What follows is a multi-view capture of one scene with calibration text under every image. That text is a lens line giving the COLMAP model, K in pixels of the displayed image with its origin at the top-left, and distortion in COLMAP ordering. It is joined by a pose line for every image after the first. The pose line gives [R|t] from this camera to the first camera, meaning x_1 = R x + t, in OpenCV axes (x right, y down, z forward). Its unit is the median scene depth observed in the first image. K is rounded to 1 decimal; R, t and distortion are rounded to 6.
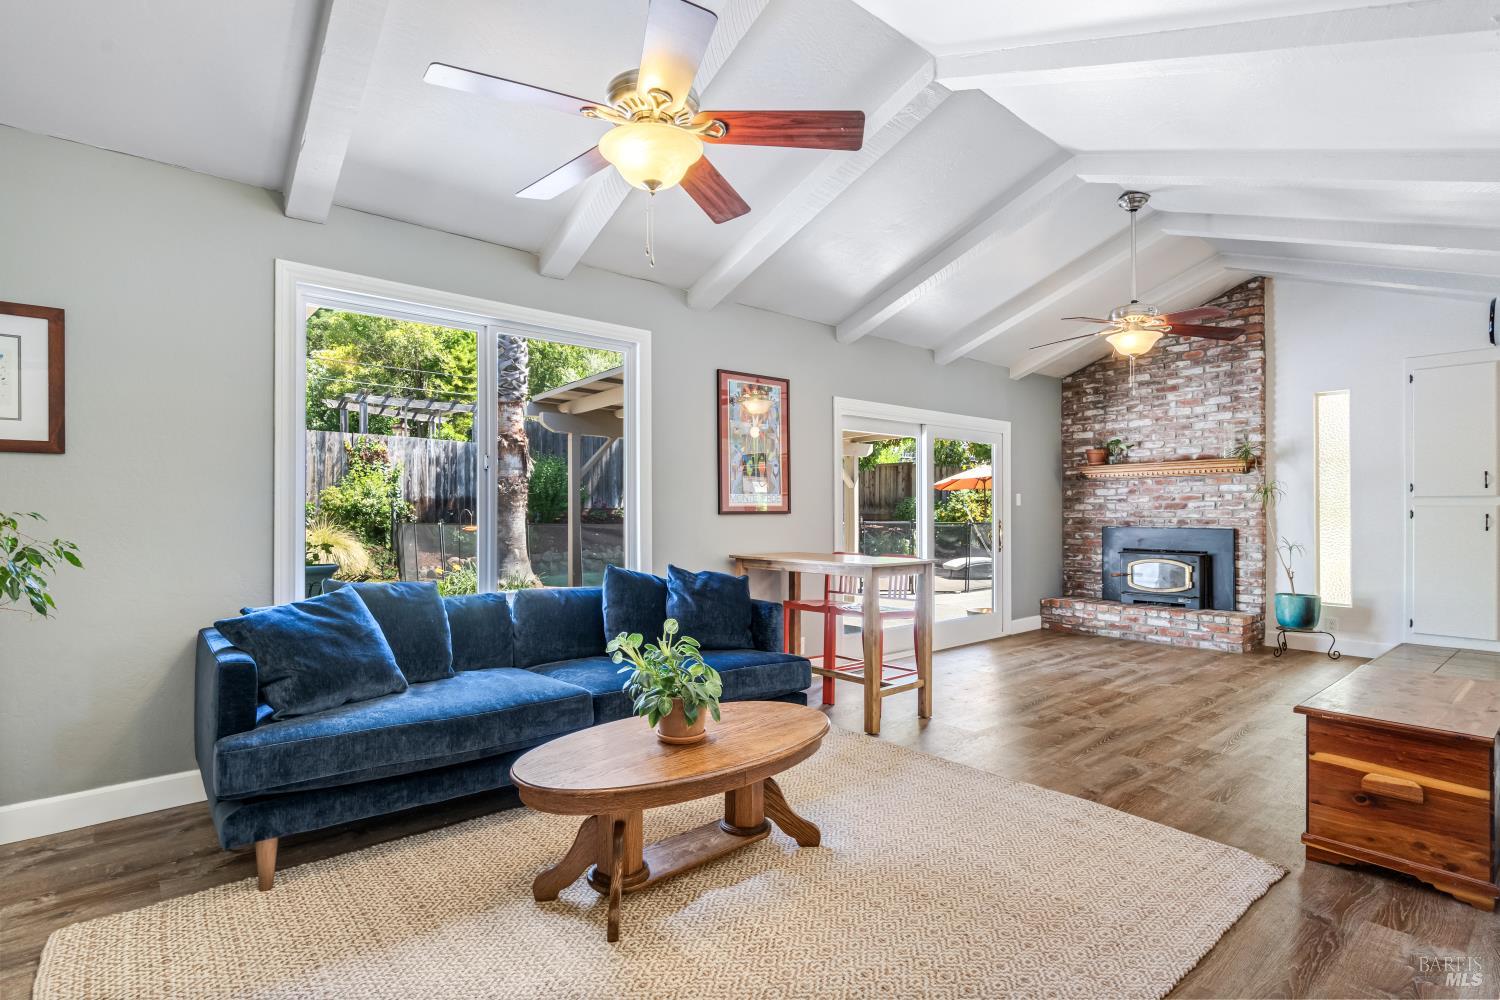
lens RADIAL K [[739.6, 0, 748.6], [0, 739.6, 514.8], [0, 0, 1]] dist [0.000720, 0.000411]
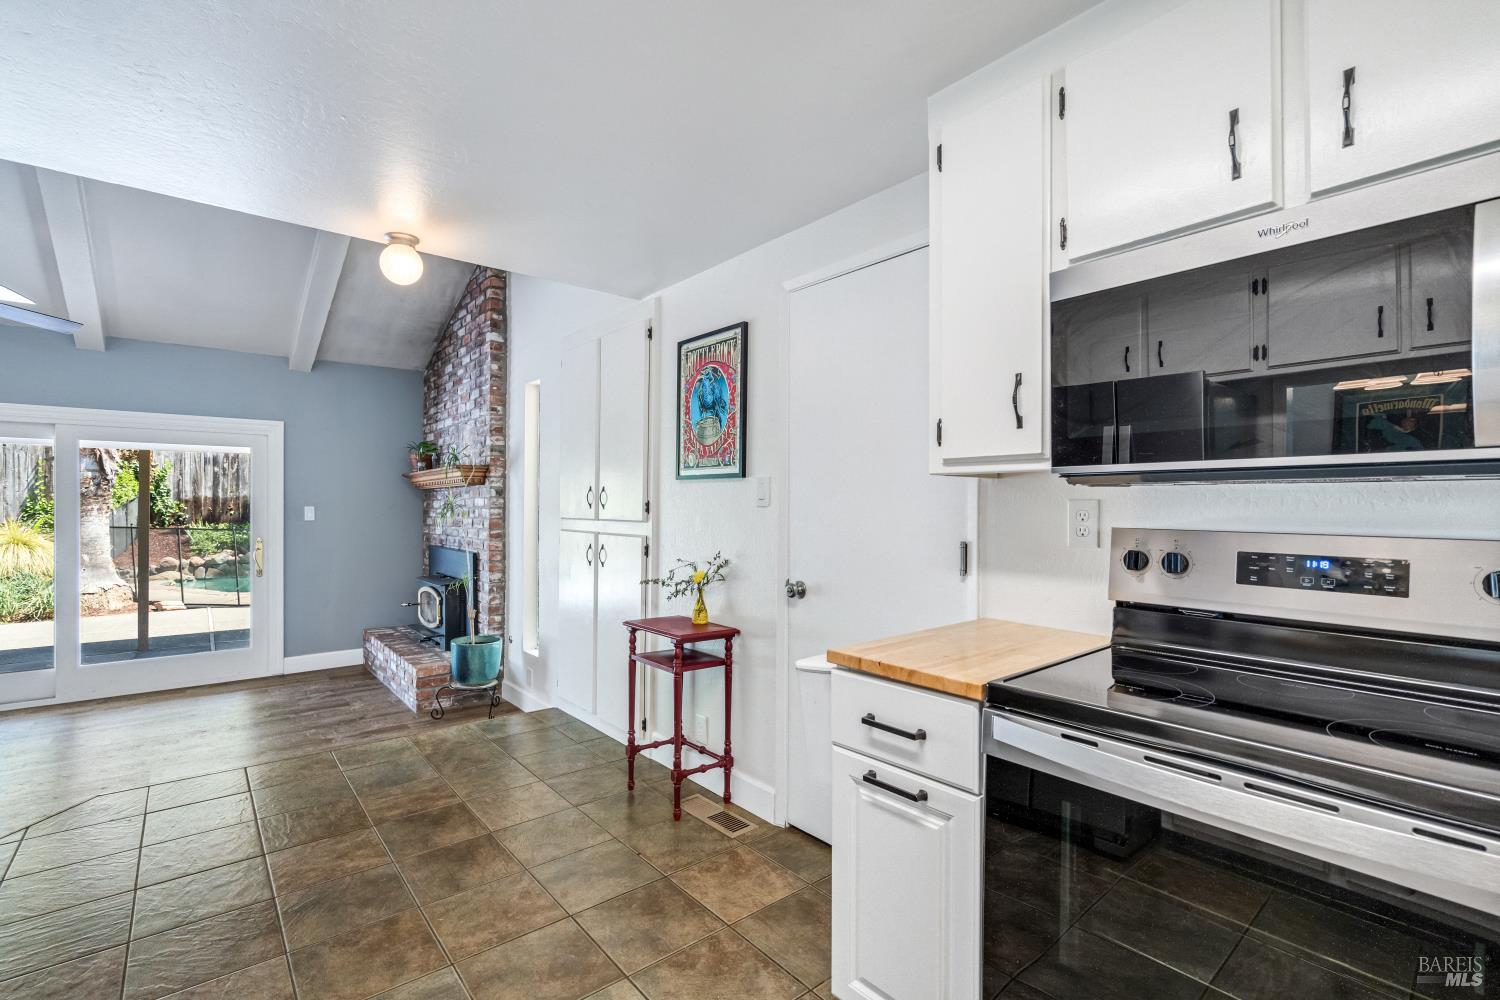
lens RADIAL K [[676.1, 0, 744.5], [0, 676.1, 504.7], [0, 0, 1]] dist [-0.003275, -0.000078]
pose [[0.999671, 0.002487, -0.025523, 0.983059], [-0.002565, 0.999992, -0.002994, -0.032398], [0.025516, 0.003059, 0.999670, 0.268206]]
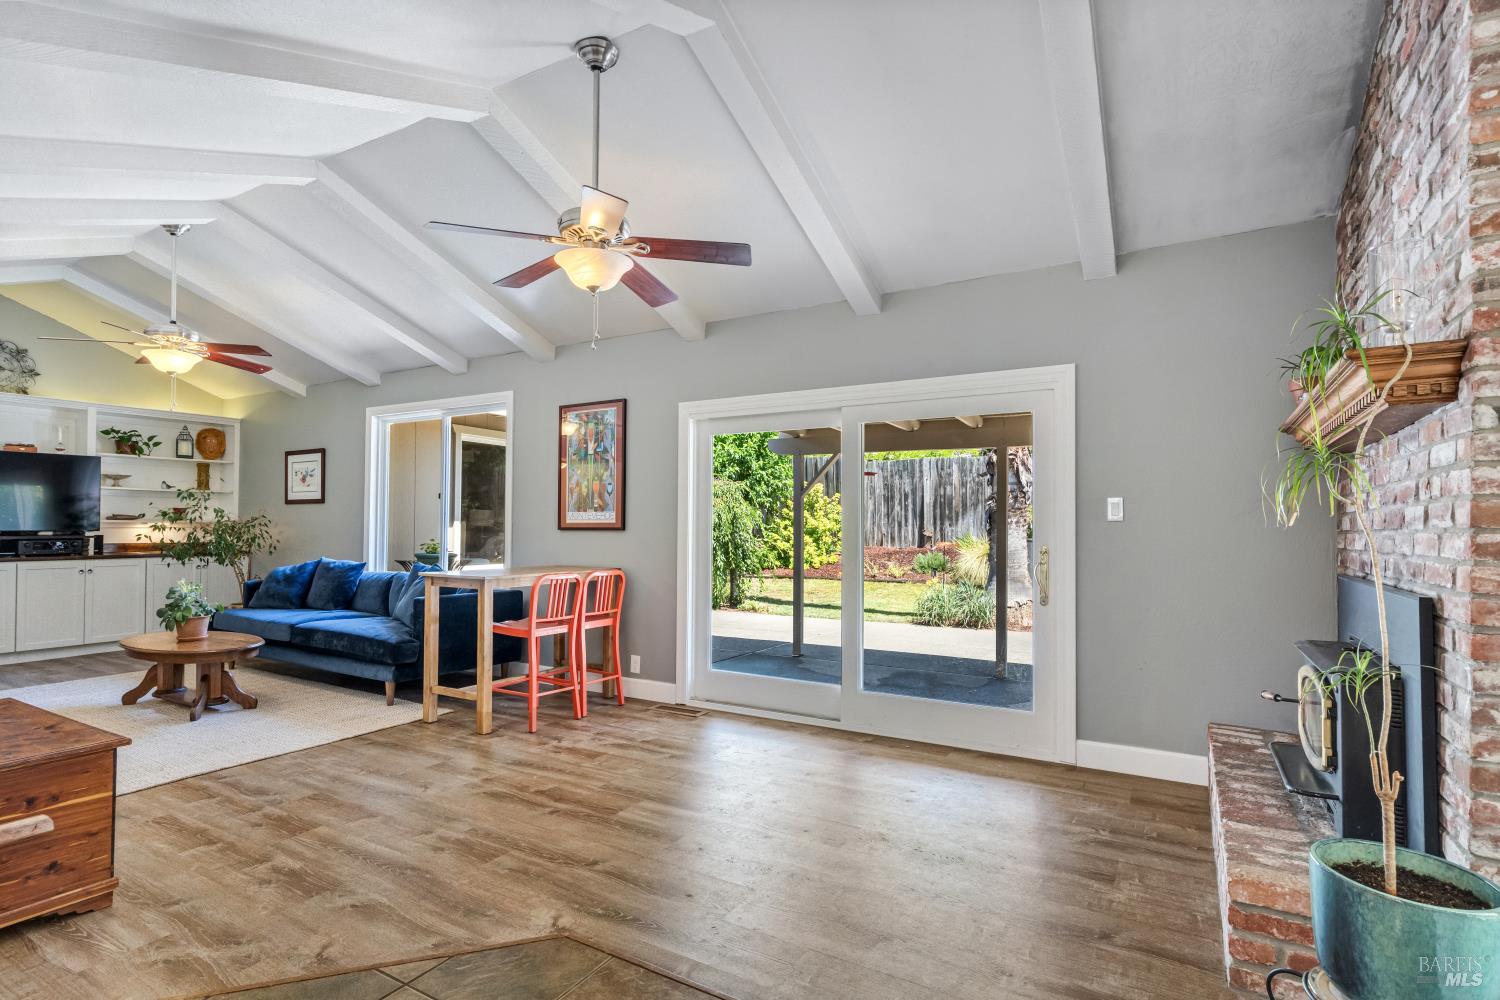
lens RADIAL K [[739.6, 0, 748.6], [0, 739.6, 514.8], [0, 0, 1]] dist [0.000720, 0.000411]
pose [[0.320891, -0.012859, -0.947029, 0.854575], [-0.009729, 0.999810, -0.016872, -0.005378], [0.947066, 0.014628, 0.320705, 0.665982]]
